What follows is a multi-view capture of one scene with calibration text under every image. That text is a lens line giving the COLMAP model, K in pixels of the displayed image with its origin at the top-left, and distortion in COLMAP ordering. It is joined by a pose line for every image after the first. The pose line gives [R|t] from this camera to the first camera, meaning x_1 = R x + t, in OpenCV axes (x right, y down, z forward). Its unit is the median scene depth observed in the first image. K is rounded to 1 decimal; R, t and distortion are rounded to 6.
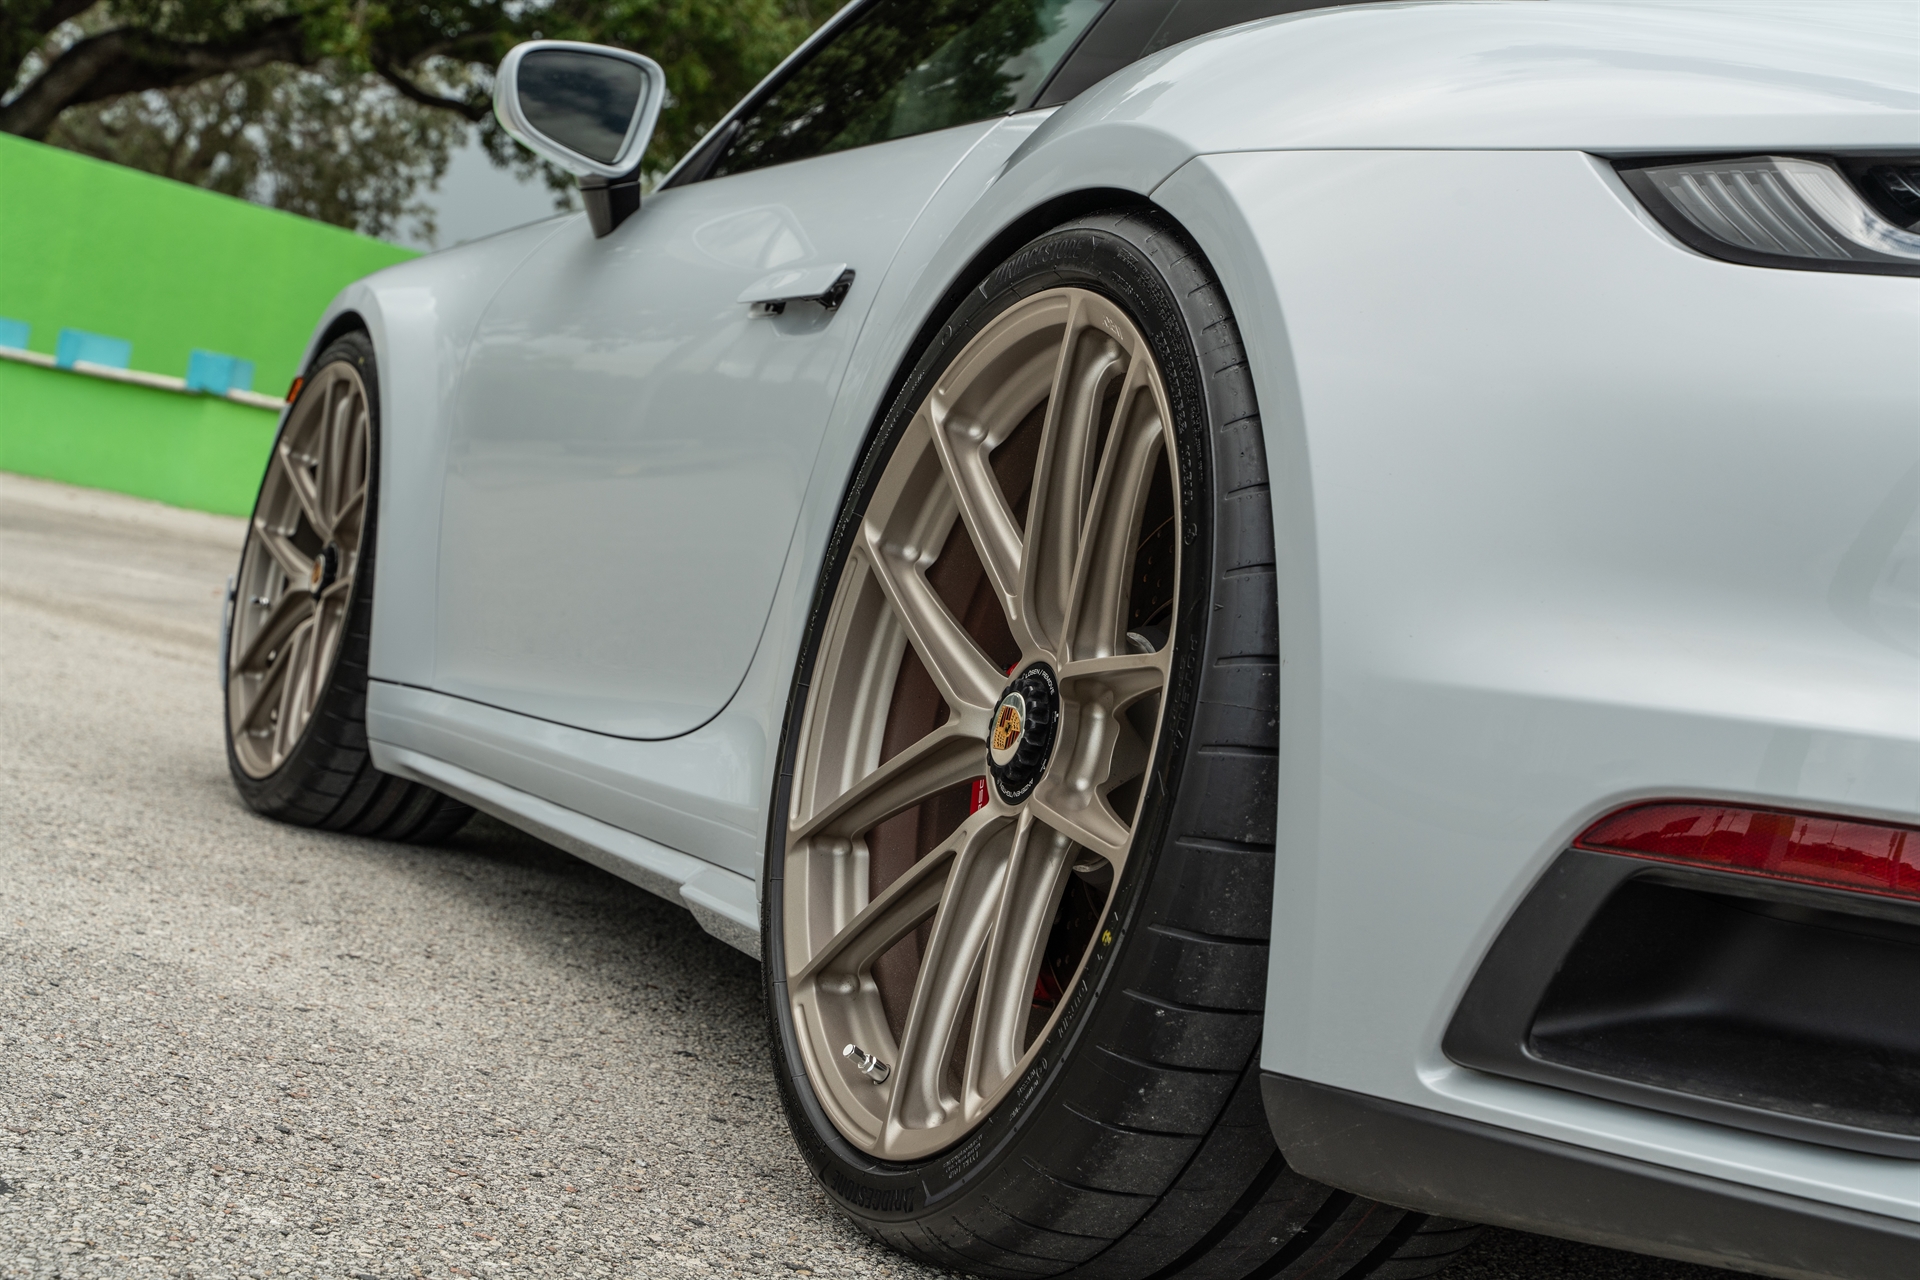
lens RADIAL K [[3626.1, 0, 960.0], [0, 3626.1, 640.0], [0, 0, 1]] dist [-0.032515, -0.079000]
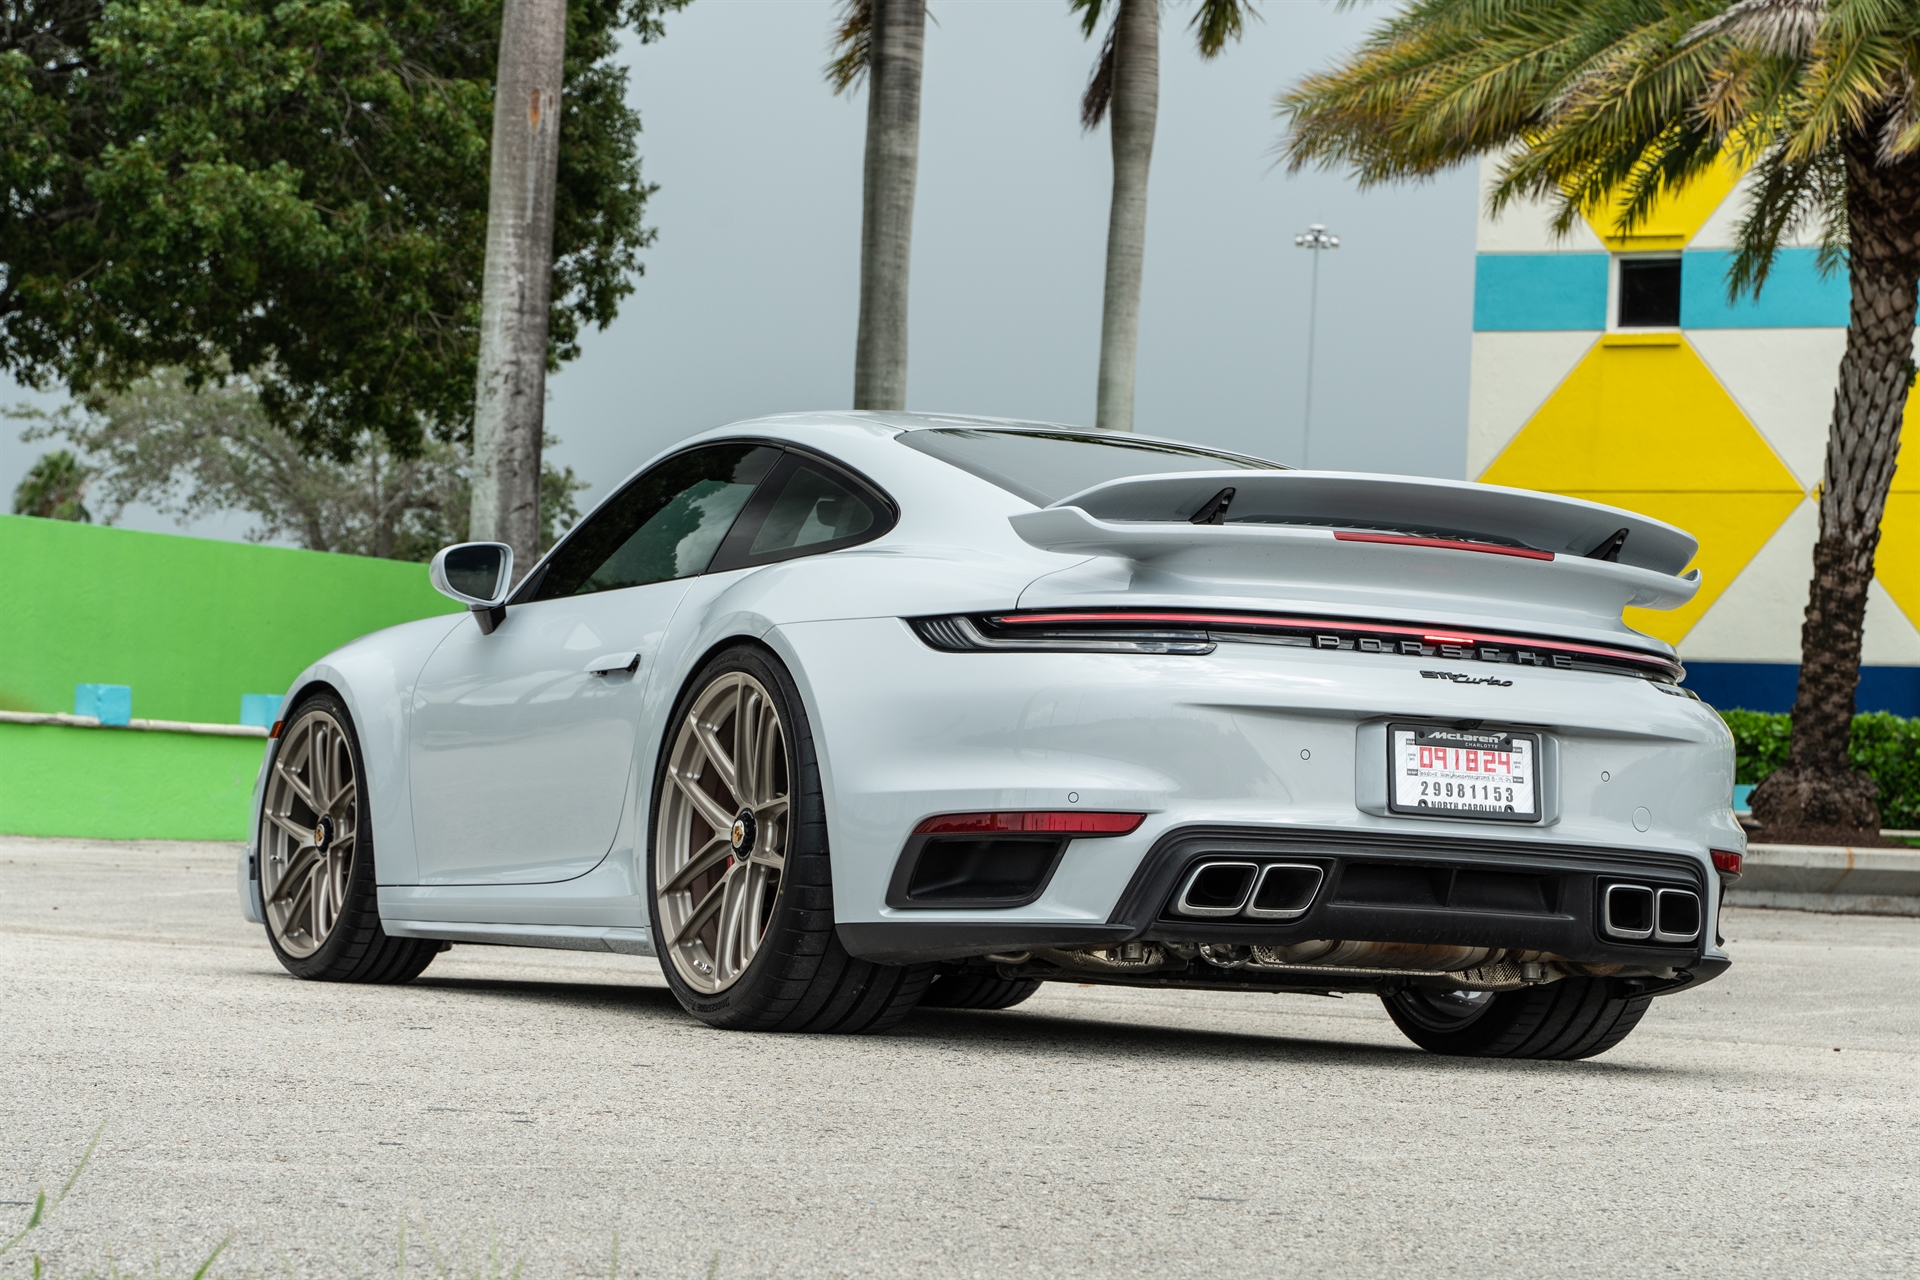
lens RADIAL K [[4057.2, 0, 960.0], [0, 4057.2, 640.0], [0, 0, 1]] dist [-0.031876, 0.112377]
pose [[0.986776, -0.139308, 0.082862, -0.052281], [0.143166, 0.988782, -0.042576, 0.032575], [-0.076002, 0.053876, 0.995651, -1.972337]]
